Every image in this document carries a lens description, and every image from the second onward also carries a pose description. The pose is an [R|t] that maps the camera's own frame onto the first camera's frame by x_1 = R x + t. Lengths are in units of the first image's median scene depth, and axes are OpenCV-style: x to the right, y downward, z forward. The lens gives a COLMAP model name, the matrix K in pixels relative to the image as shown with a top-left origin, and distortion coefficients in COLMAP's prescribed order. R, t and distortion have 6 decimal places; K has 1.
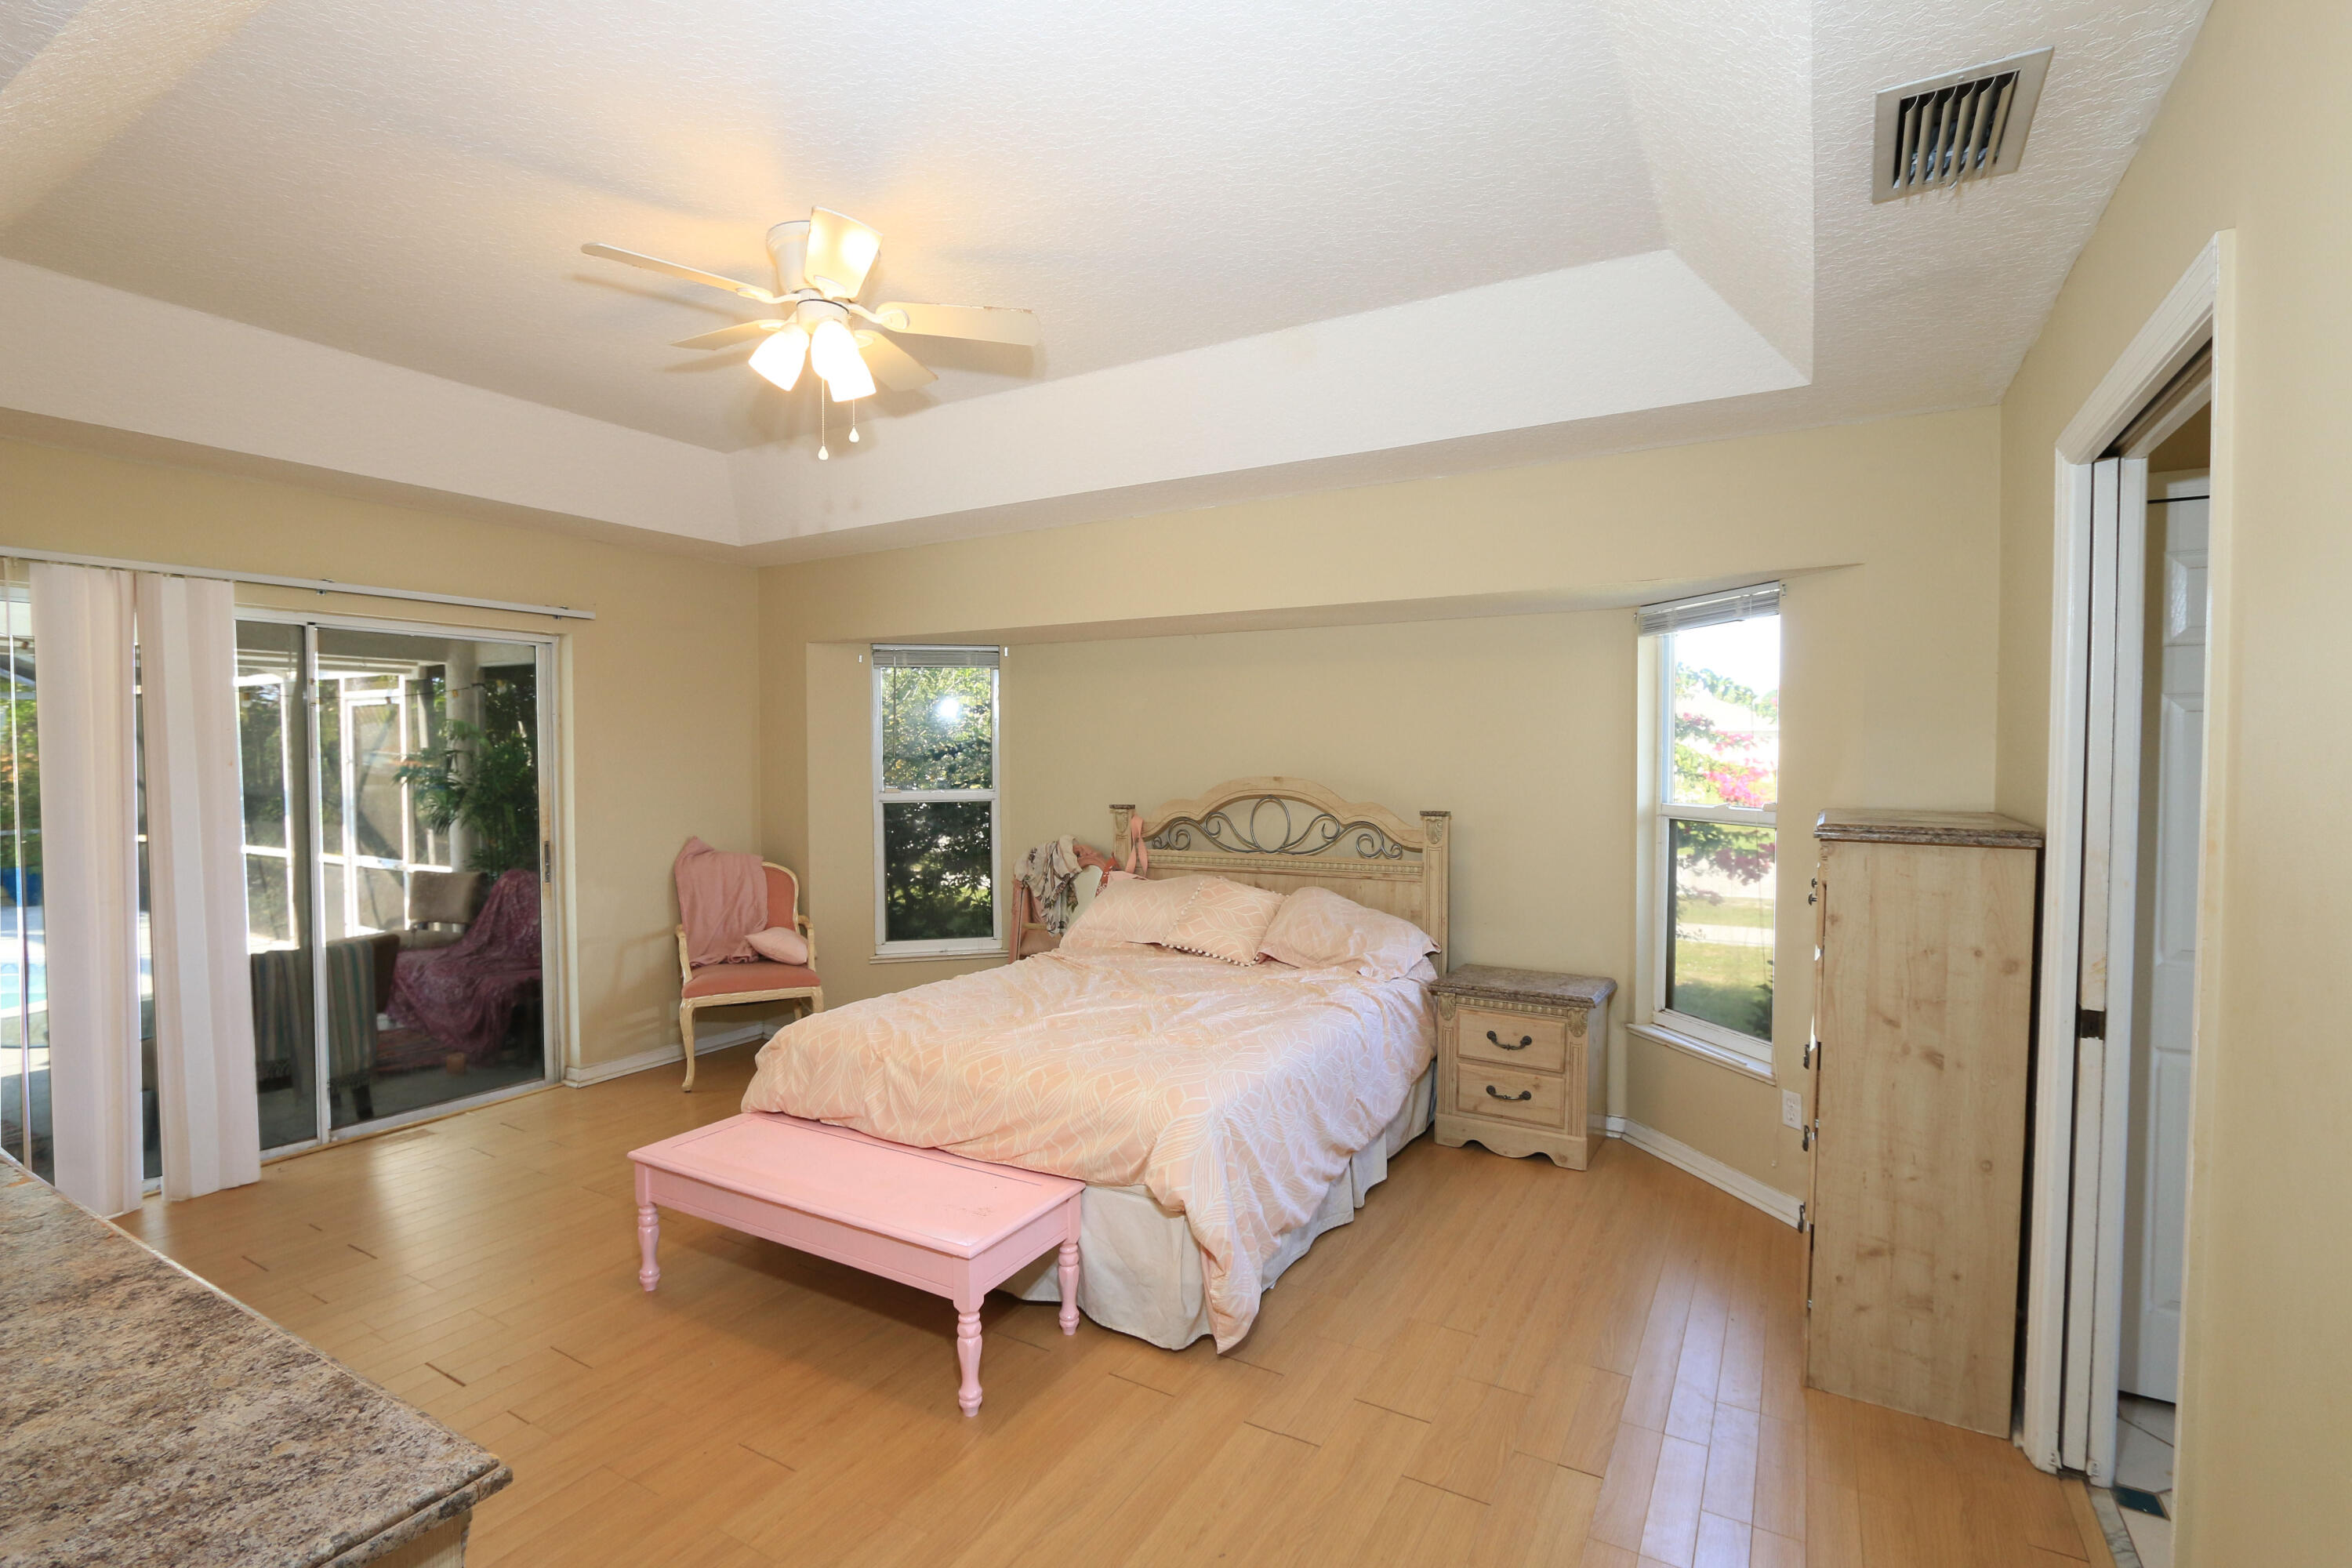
lens RADIAL K [[1078.3, 0, 1190.5], [0, 1078.3, 786.2], [0, 0, 1]] dist [-0.024041, 0.006108]
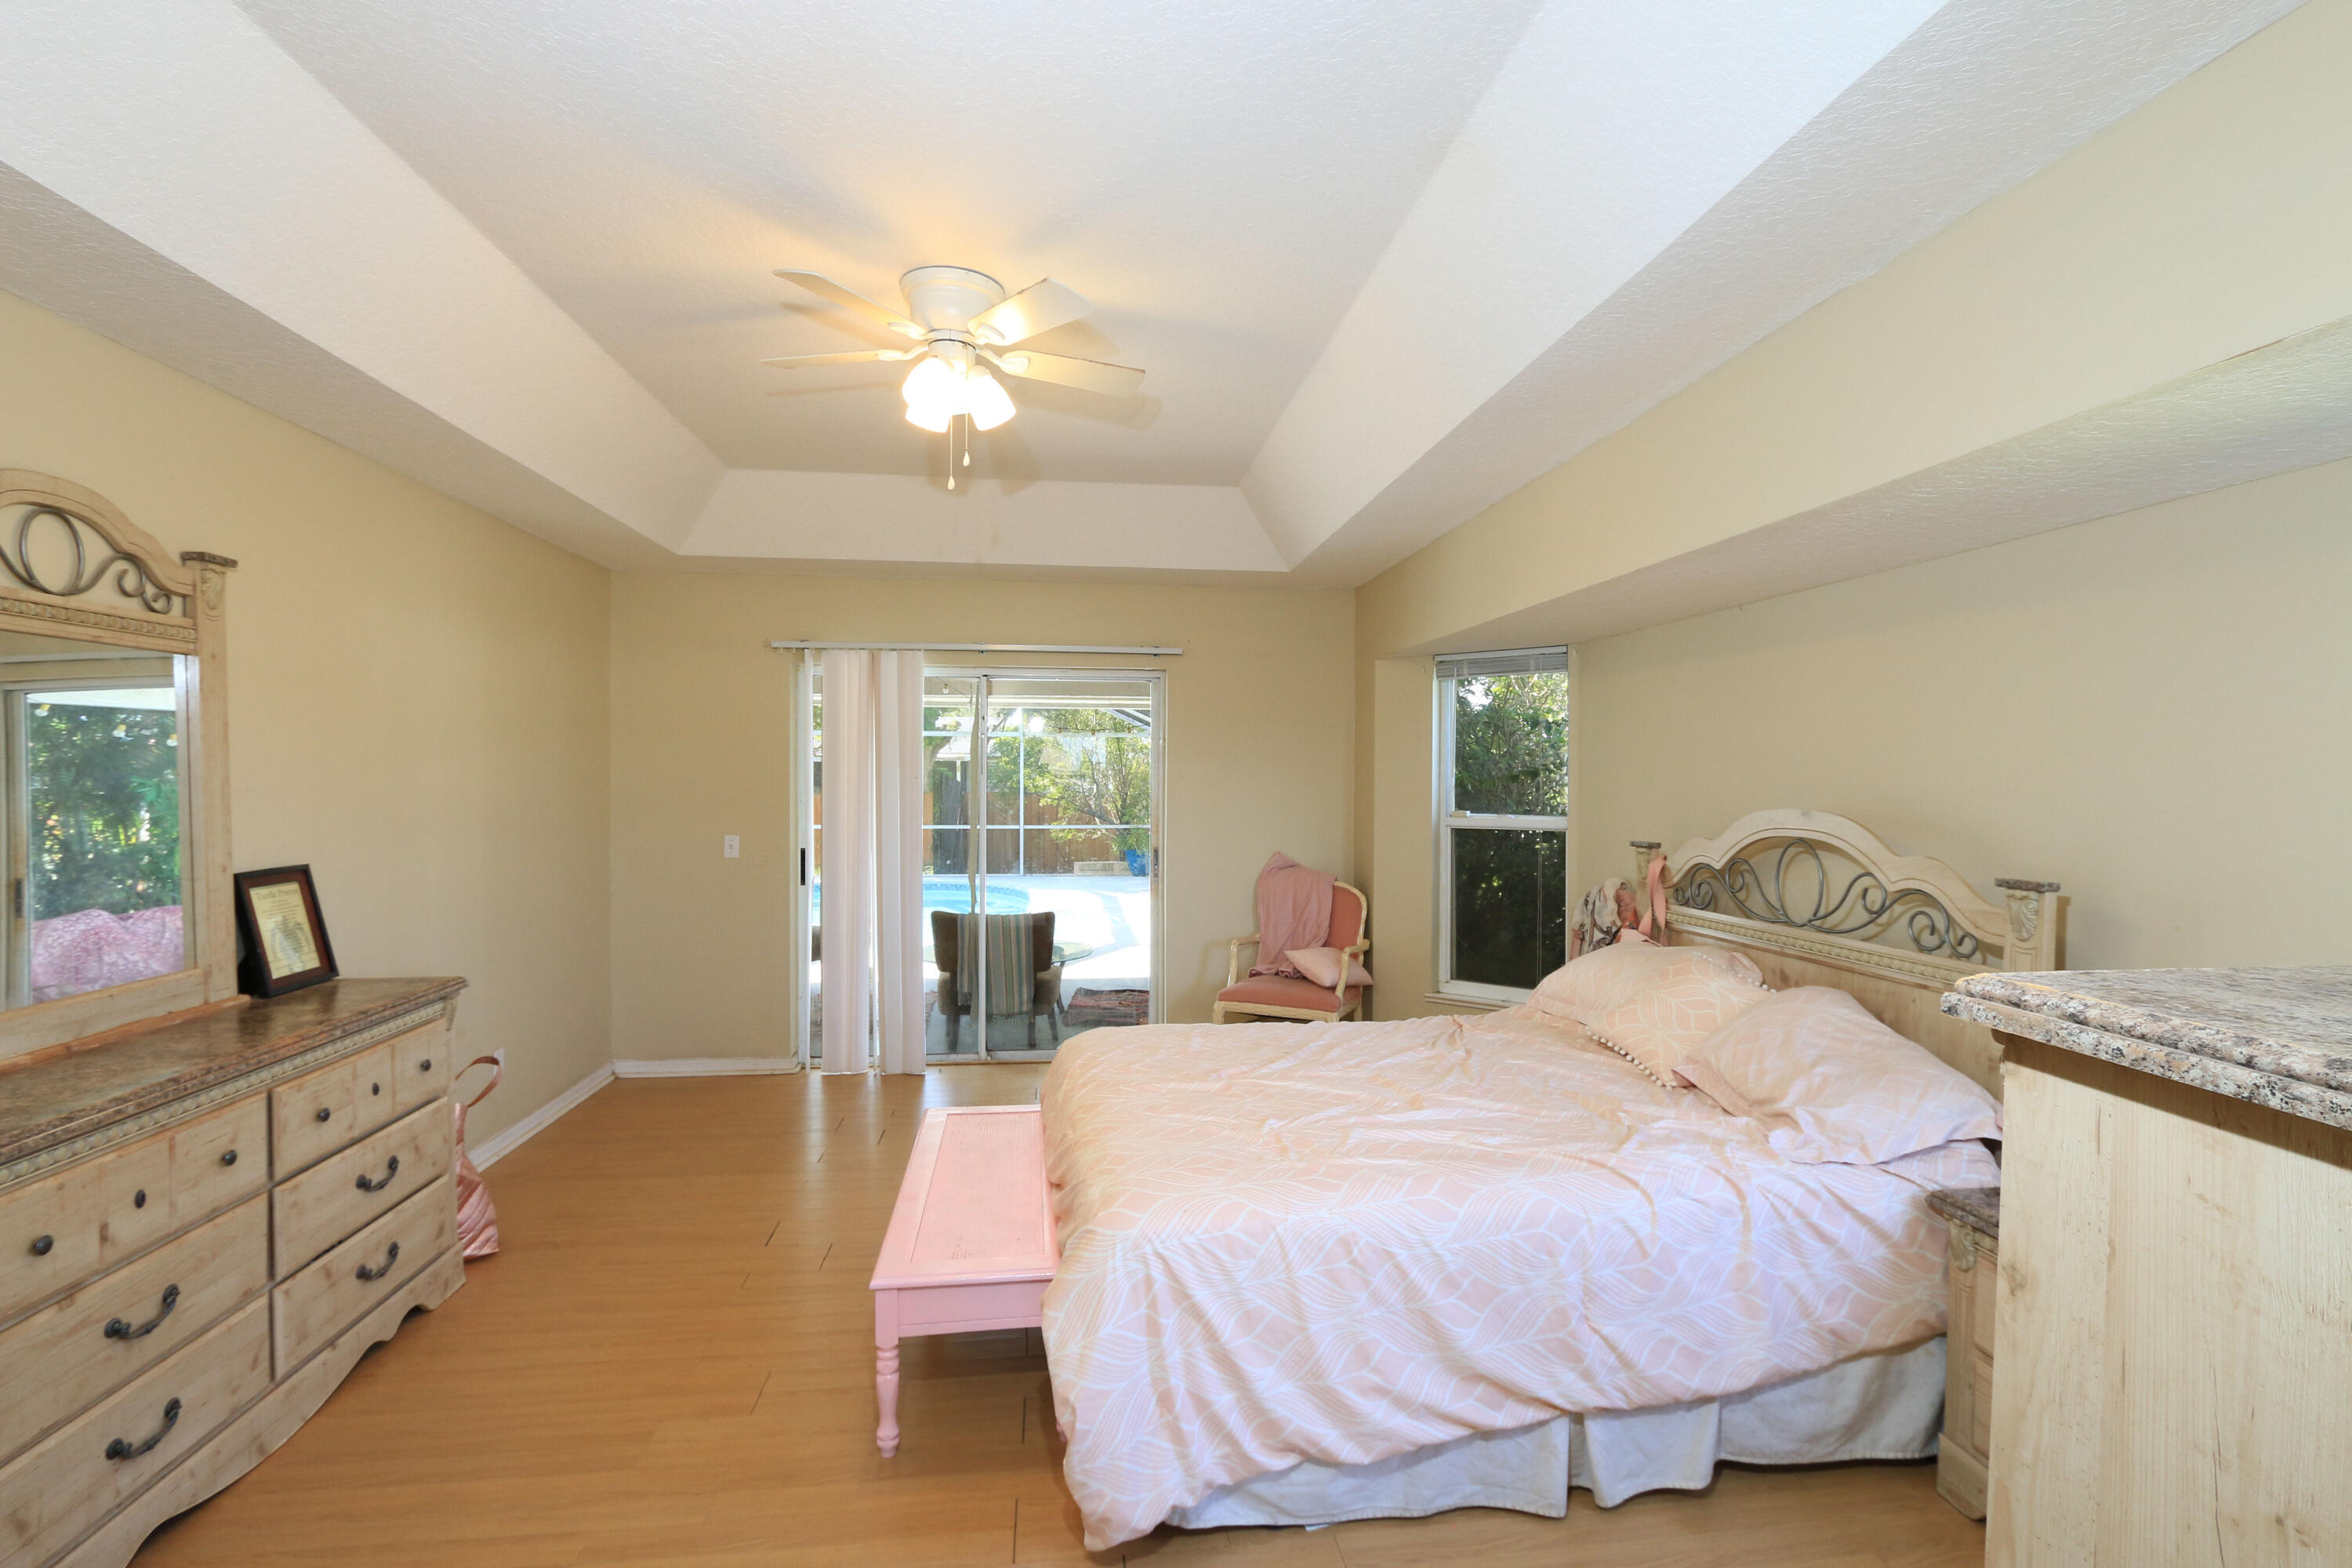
lens RADIAL K [[1078.3, 0, 1190.5], [0, 1078.3, 786.2], [0, 0, 1]] dist [-0.024041, 0.006108]
pose [[0.604804, 0.011474, -0.796292, 0.372336], [-0.030185, 0.999508, -0.008525, -0.006200], [0.795802, 0.029192, 0.604852, 0.323148]]
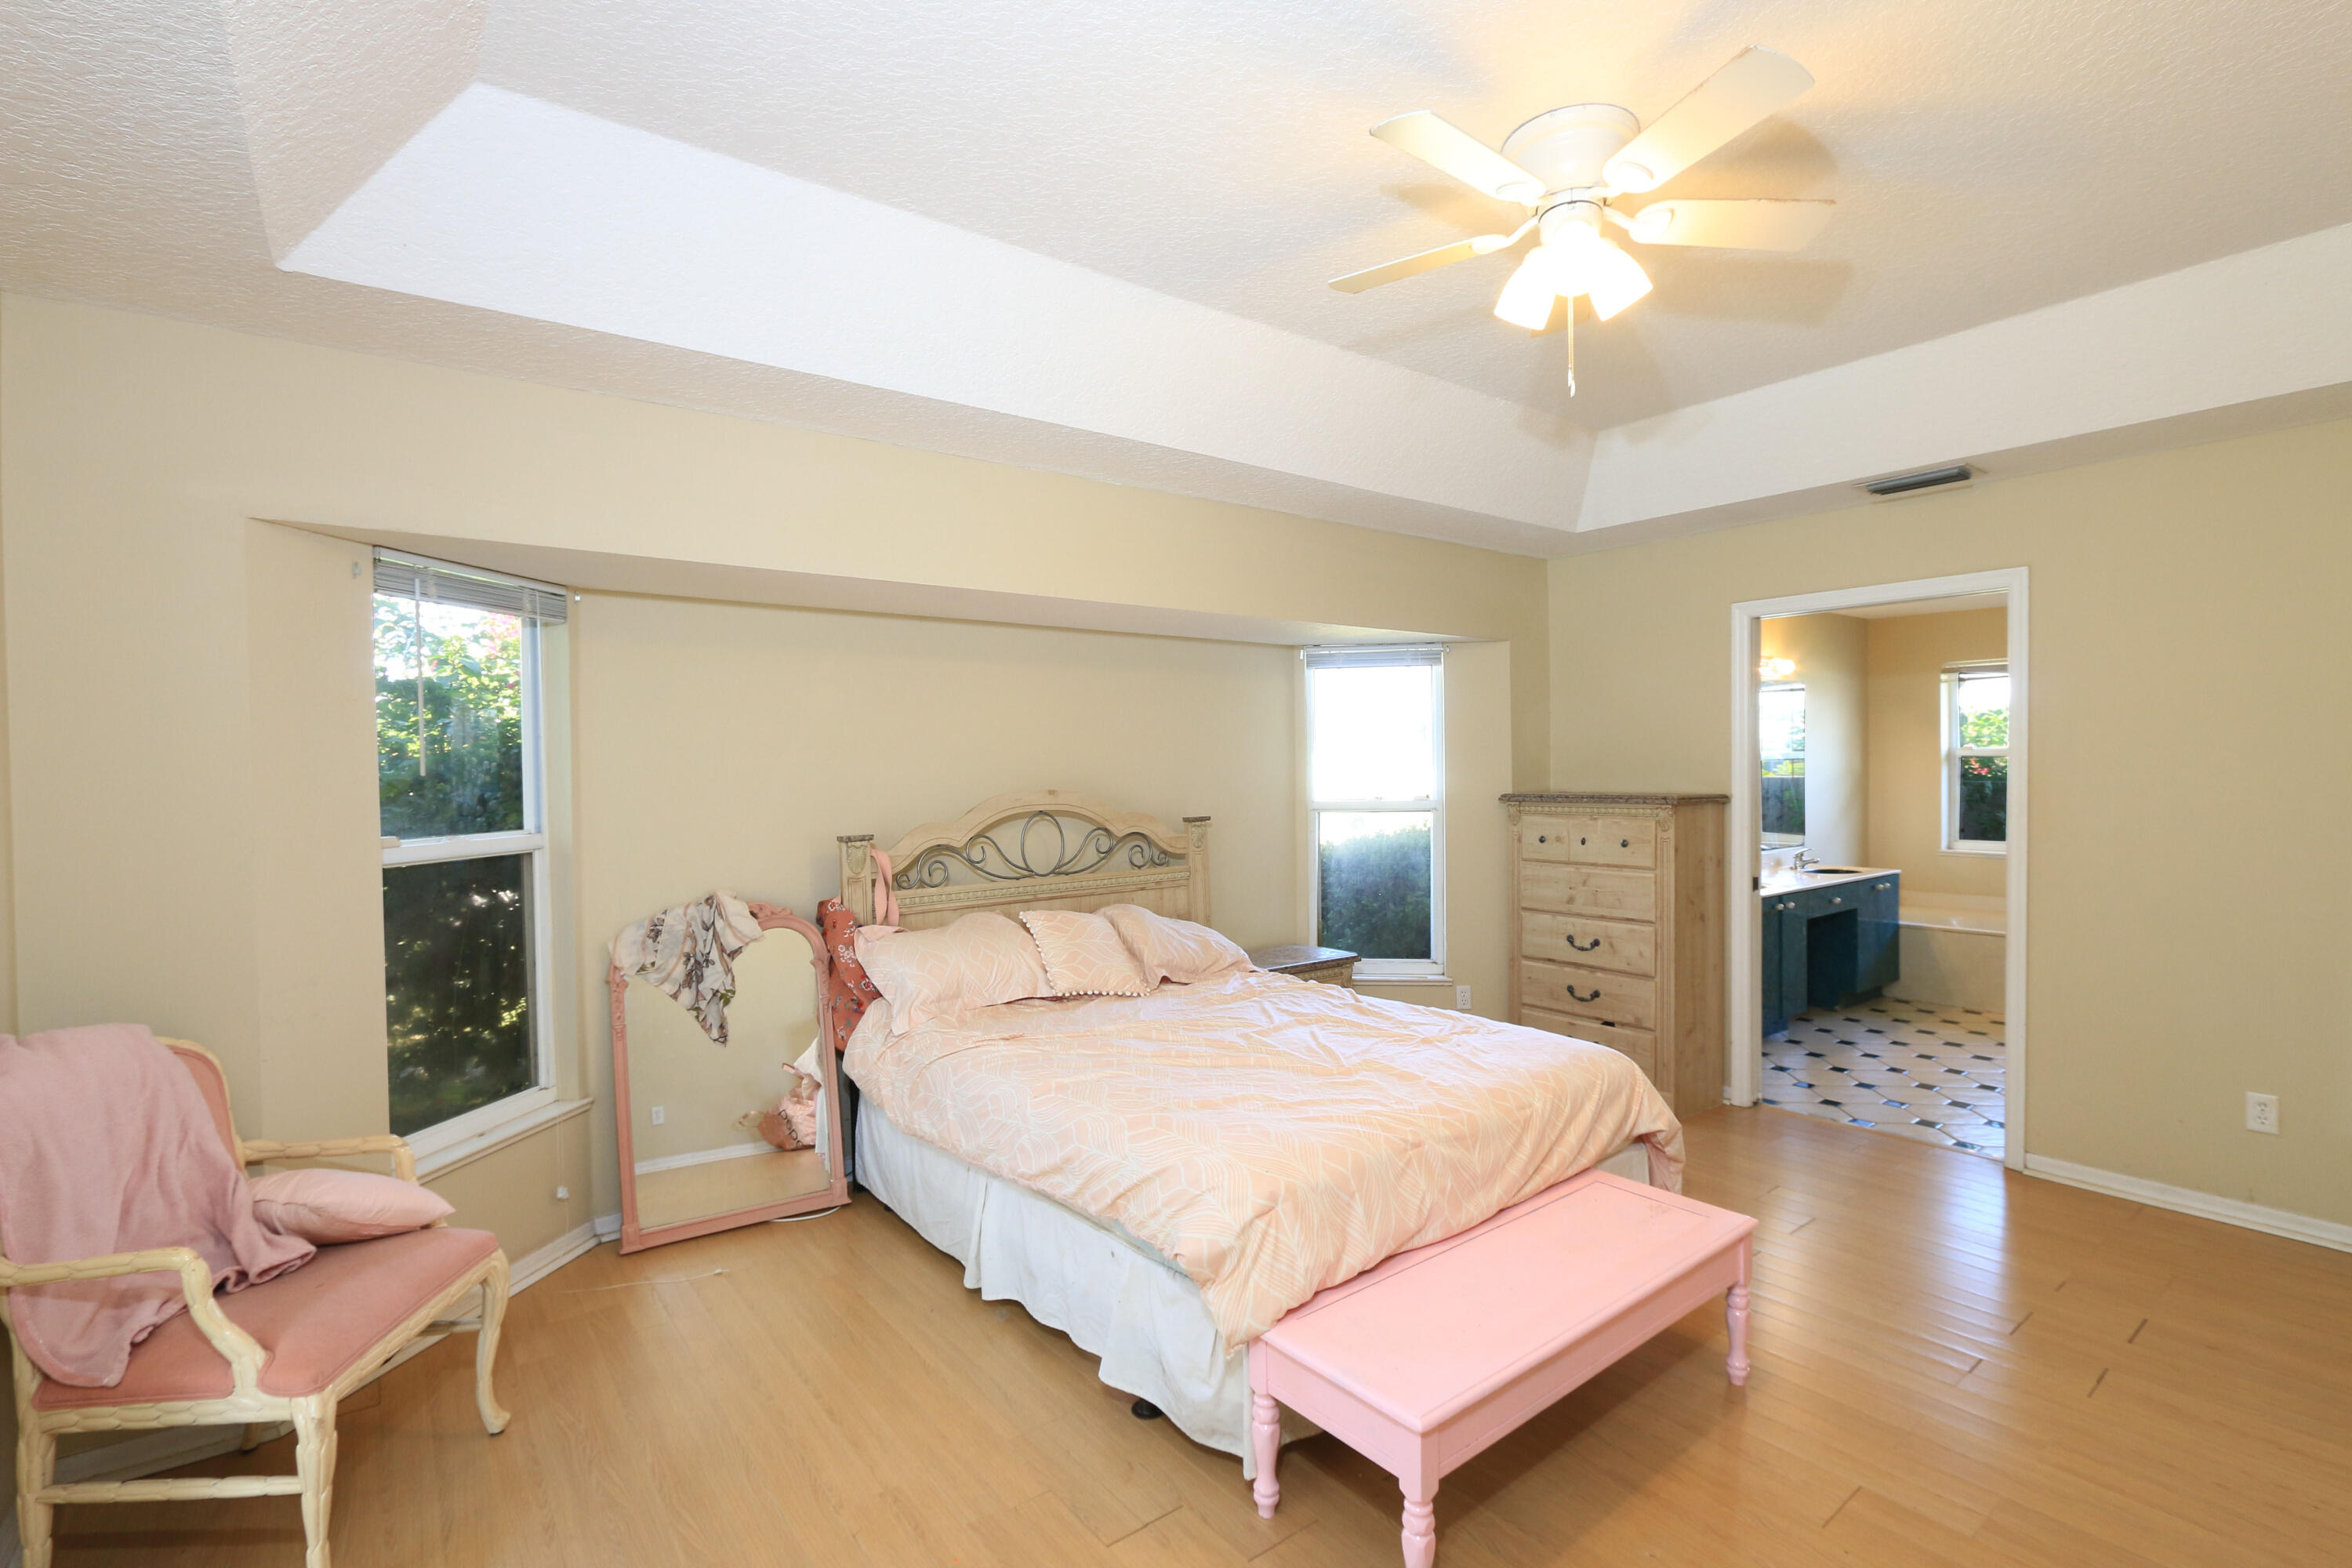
lens RADIAL K [[1078.3, 0, 1190.5], [0, 1078.3, 786.2], [0, 0, 1]] dist [-0.024041, 0.006108]
pose [[0.387449, -0.021930, 0.921630, -0.707229], [0.036113, 0.999311, 0.008596, -0.015354], [-0.921184, 0.029953, 0.387974, 0.556970]]
